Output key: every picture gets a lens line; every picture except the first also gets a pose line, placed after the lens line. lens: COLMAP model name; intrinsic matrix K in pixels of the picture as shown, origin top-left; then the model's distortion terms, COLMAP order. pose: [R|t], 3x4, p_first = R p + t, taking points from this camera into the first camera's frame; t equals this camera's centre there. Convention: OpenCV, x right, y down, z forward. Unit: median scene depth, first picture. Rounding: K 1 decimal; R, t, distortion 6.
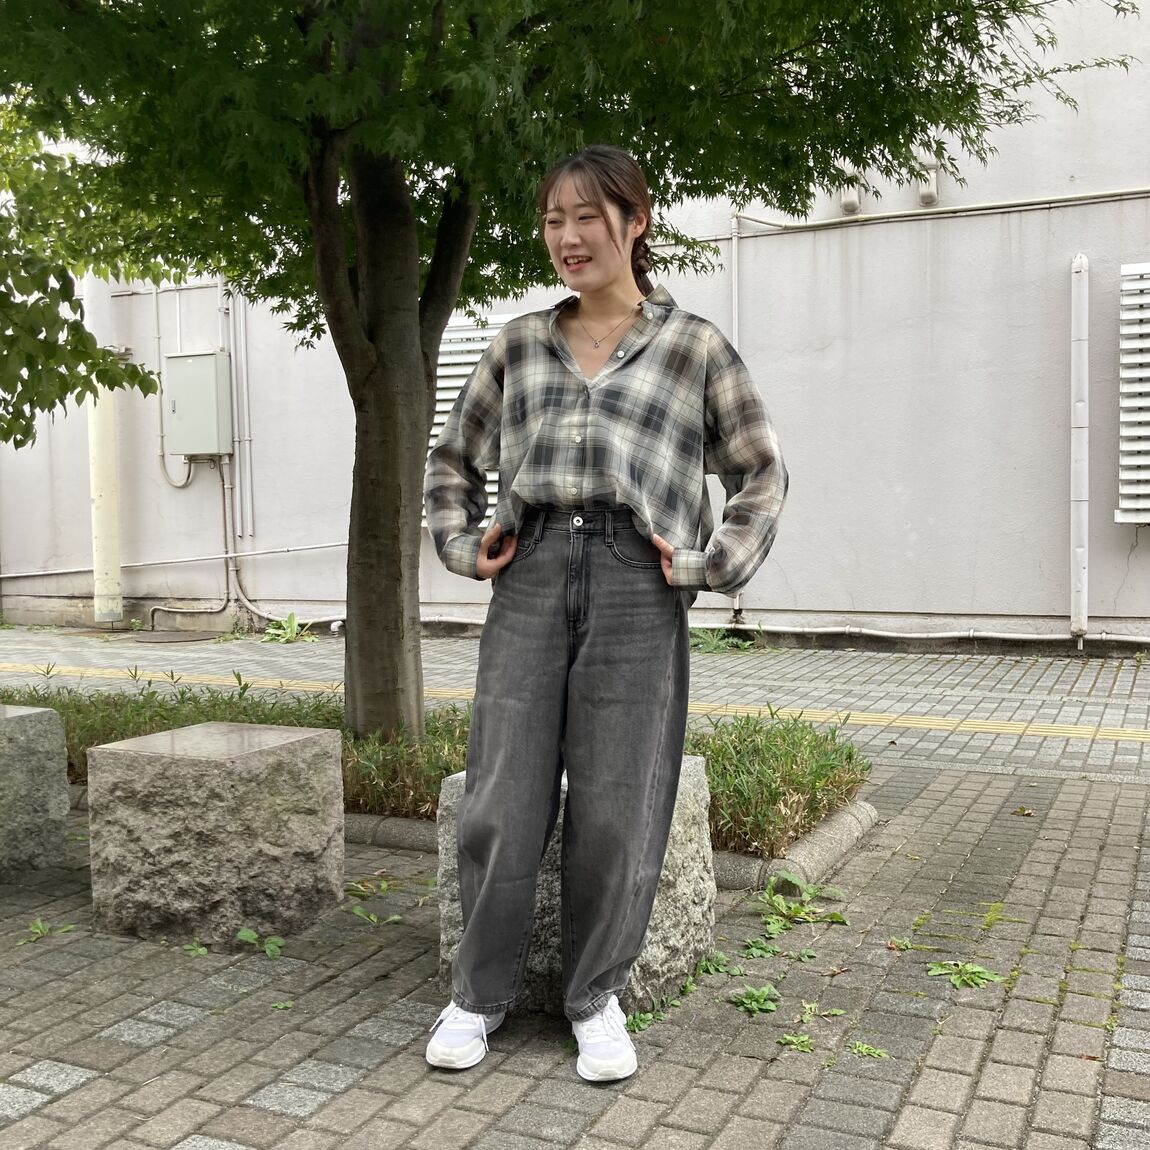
lens RADIAL K [[1279.7, 0, 597.6], [0, 1279.7, 573.2], [0, 0, 1]] dist [0.001229, 0.002098]
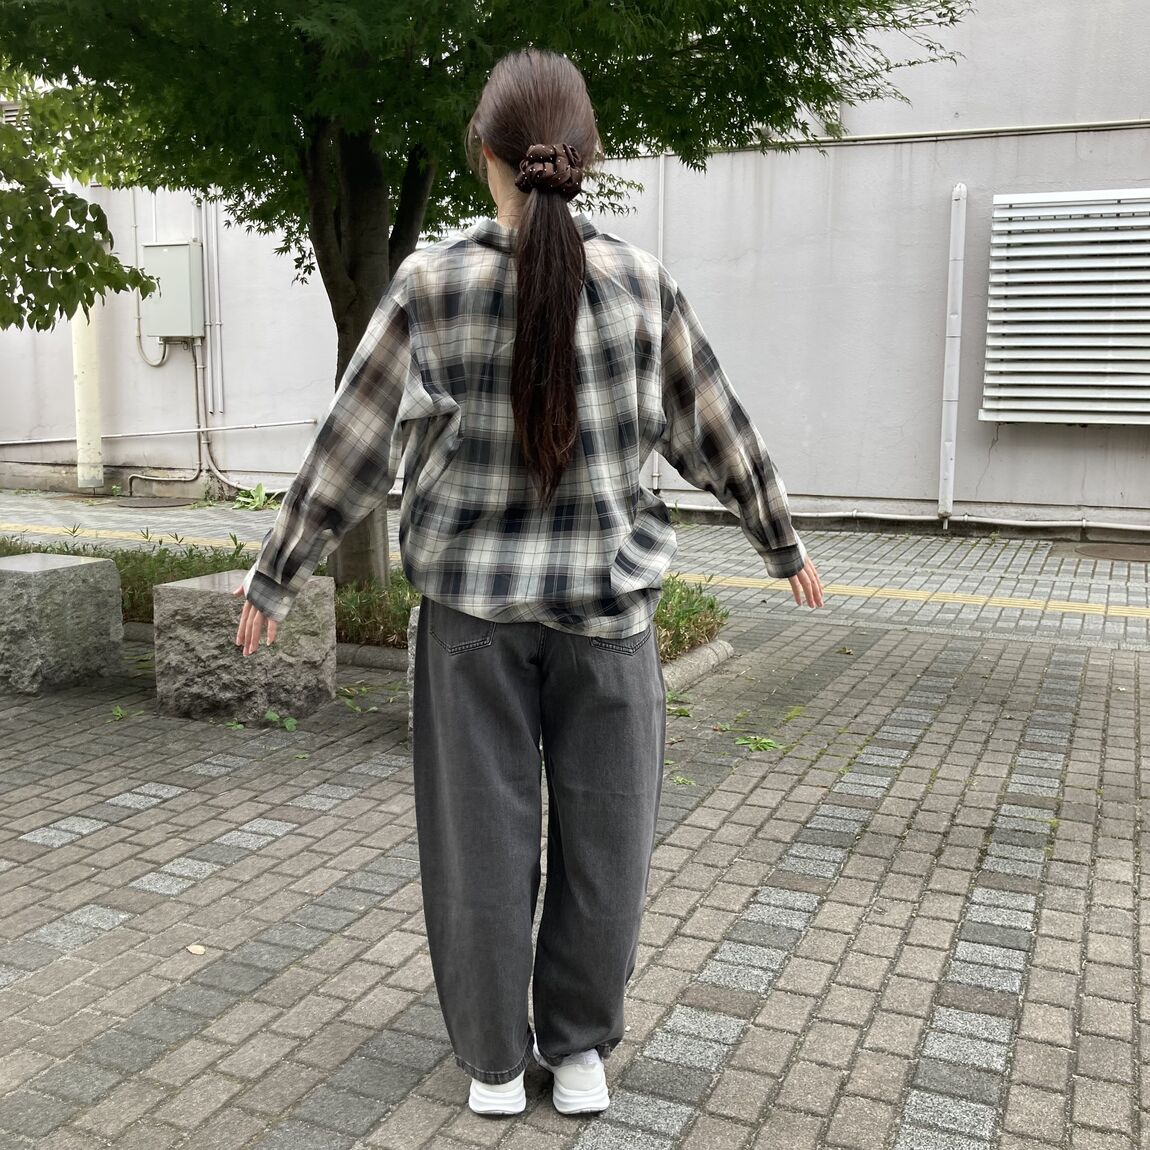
lens RADIAL K [[1254.0, 0, 564.0], [0, 1254.0, 546.7], [0, 0, 1]] dist [0.132546, -0.426365]
pose [[0.999662, 0.018440, 0.018320, 0.023831], [-0.019843, 0.996628, 0.079616, -0.025222], [-0.016791, -0.079952, 0.996657, -0.388193]]
